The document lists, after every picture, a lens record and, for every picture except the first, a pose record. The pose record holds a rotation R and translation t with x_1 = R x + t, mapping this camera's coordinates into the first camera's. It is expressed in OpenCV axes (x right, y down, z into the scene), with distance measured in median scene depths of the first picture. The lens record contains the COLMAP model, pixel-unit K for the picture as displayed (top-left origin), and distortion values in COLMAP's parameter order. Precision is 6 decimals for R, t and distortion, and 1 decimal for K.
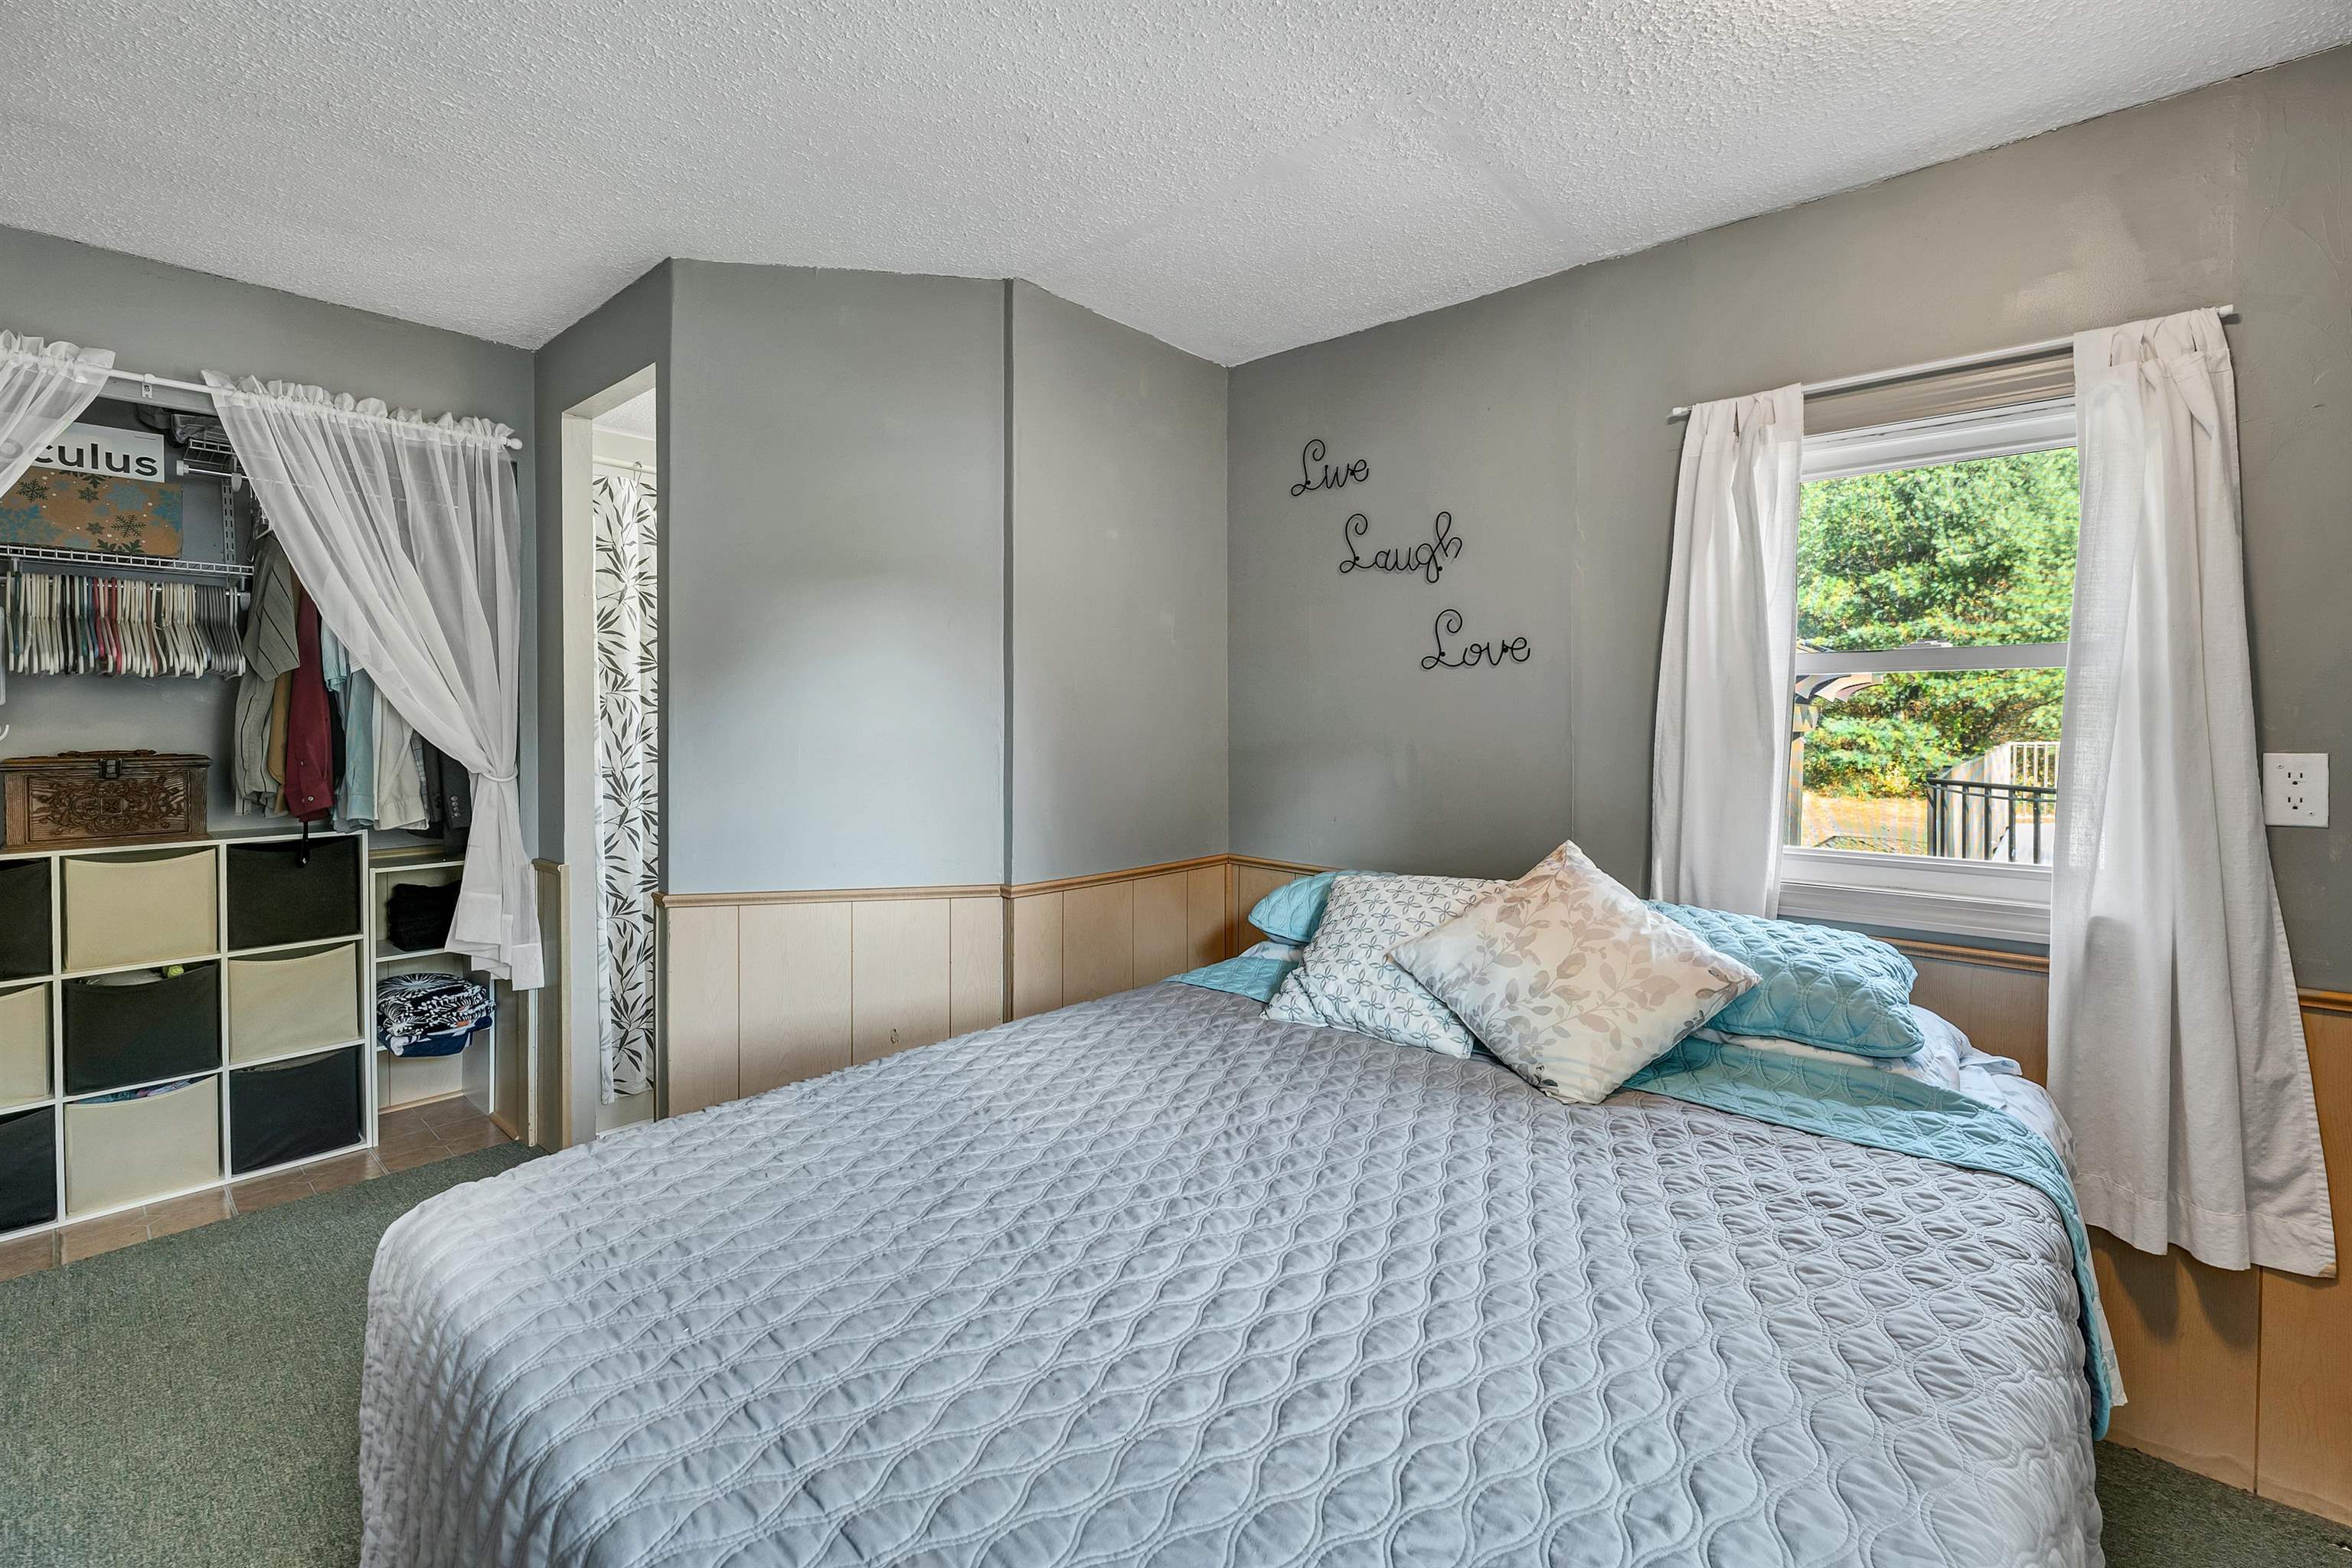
lens RADIAL K [[1006.6, 0, 1162.0], [0, 1006.6, 722.8], [0, 0, 1]] dist [0.001527, 0.000277]
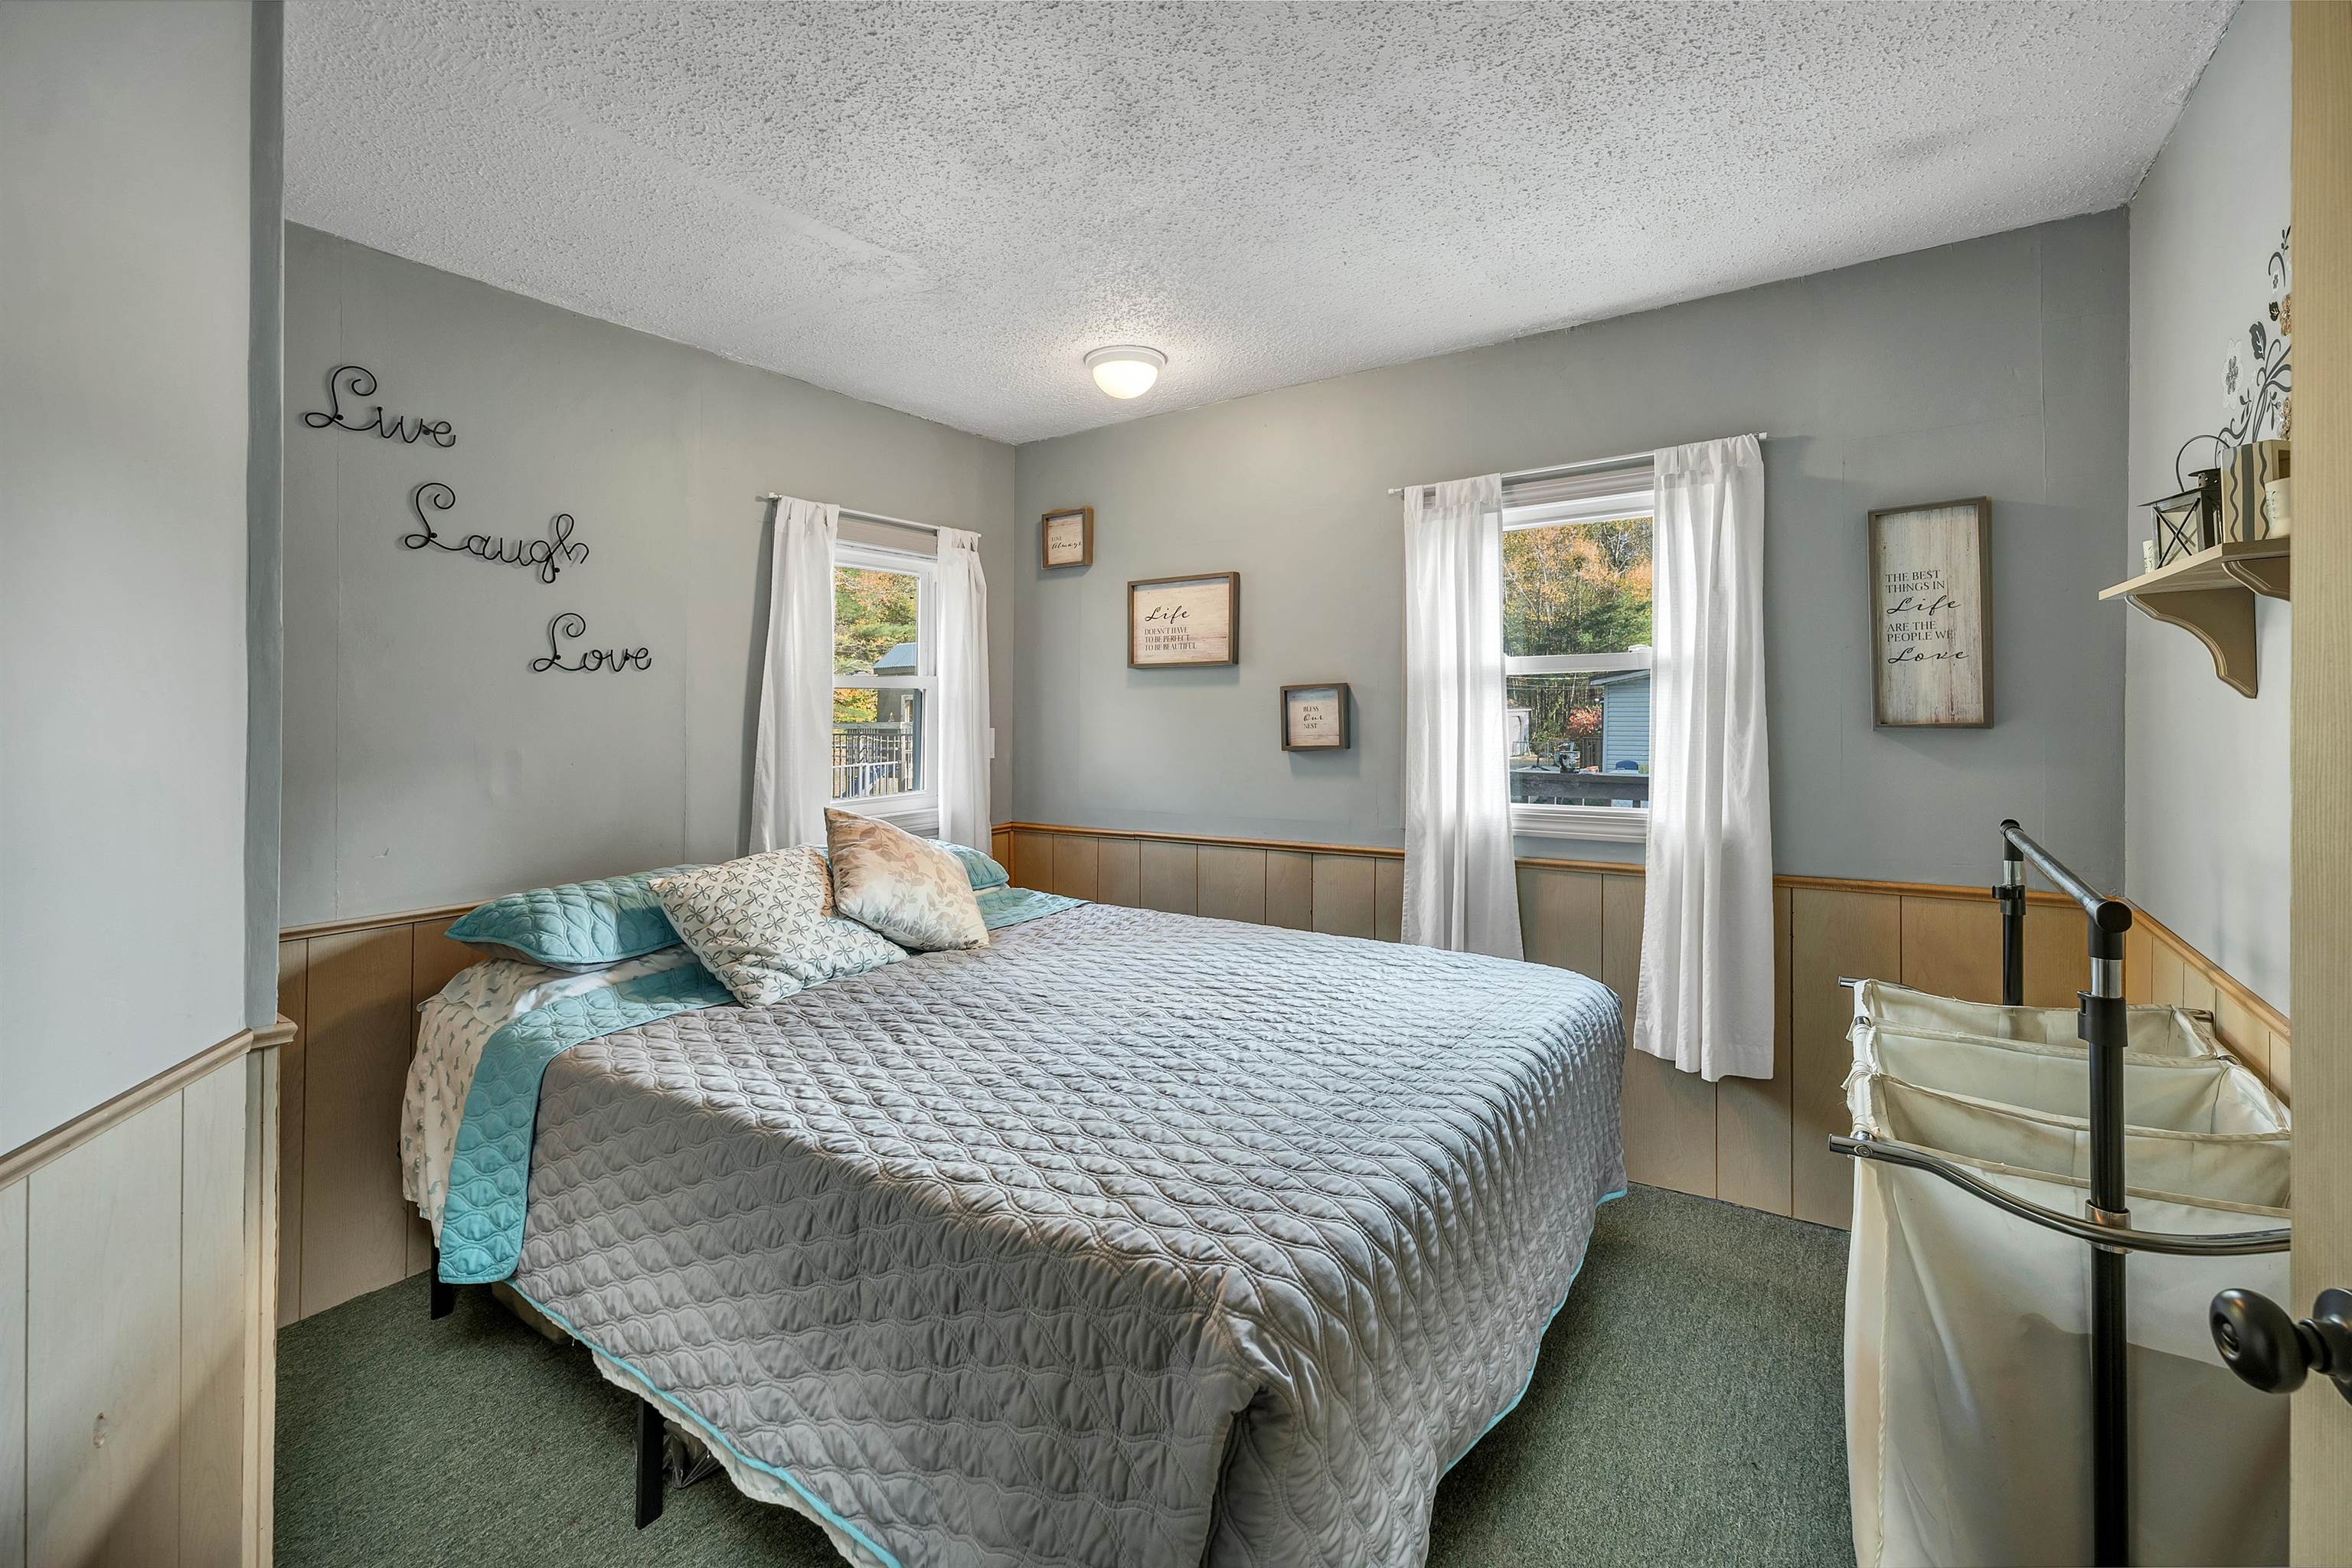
lens RADIAL K [[1006.6, 0, 1134.7], [0, 1006.6, 695.3], [0, 0, 1]] dist [0.001527, 0.000277]
pose [[-0.109972, 0.006501, 0.993913, -0.764262], [0.015829, 0.999863, -0.004789, -0.017479], [-0.993809, 0.015206, -0.110060, 0.554300]]
